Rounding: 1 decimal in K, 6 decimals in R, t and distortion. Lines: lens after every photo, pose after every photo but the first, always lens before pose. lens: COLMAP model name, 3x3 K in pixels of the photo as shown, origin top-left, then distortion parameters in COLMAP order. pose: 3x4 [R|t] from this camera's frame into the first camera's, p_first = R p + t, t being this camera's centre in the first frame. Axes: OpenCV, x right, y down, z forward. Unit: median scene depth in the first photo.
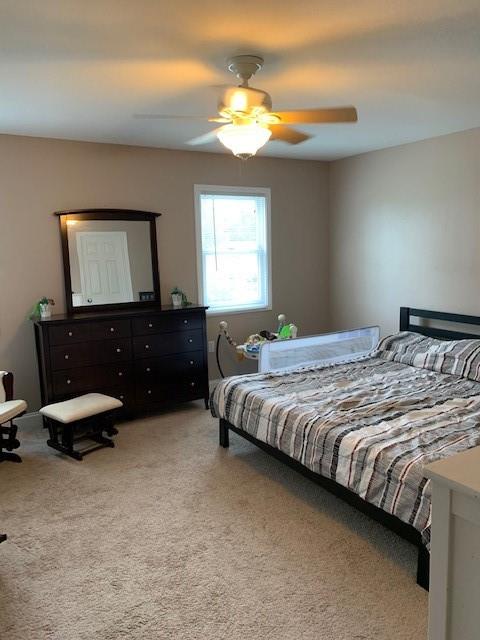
lens RADIAL K [[501.6, 0, 237.1], [0, 501.6, 321.4], [0, 0, 1]] dist [0.038569, -0.005695]
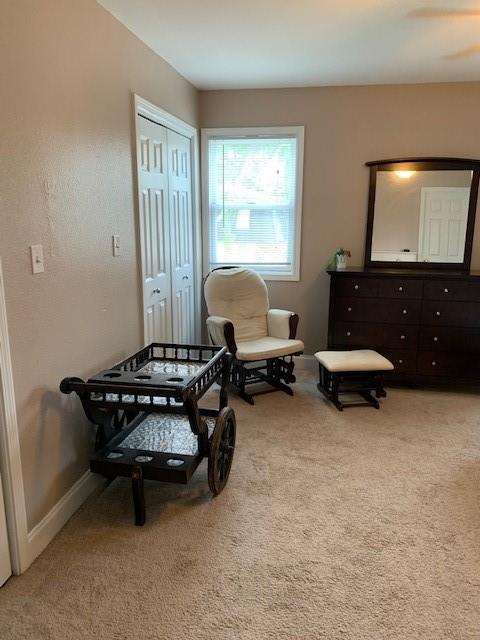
lens RADIAL K [[501.6, 0, 238.9], [0, 501.6, 316.9], [0, 0, 1]] dist [0.038569, -0.005695]
pose [[0.755411, 0.177842, -0.630655, 0.143980], [-0.125444, 0.983913, 0.127199, -0.016337], [0.643131, -0.016976, 0.765568, 0.088444]]
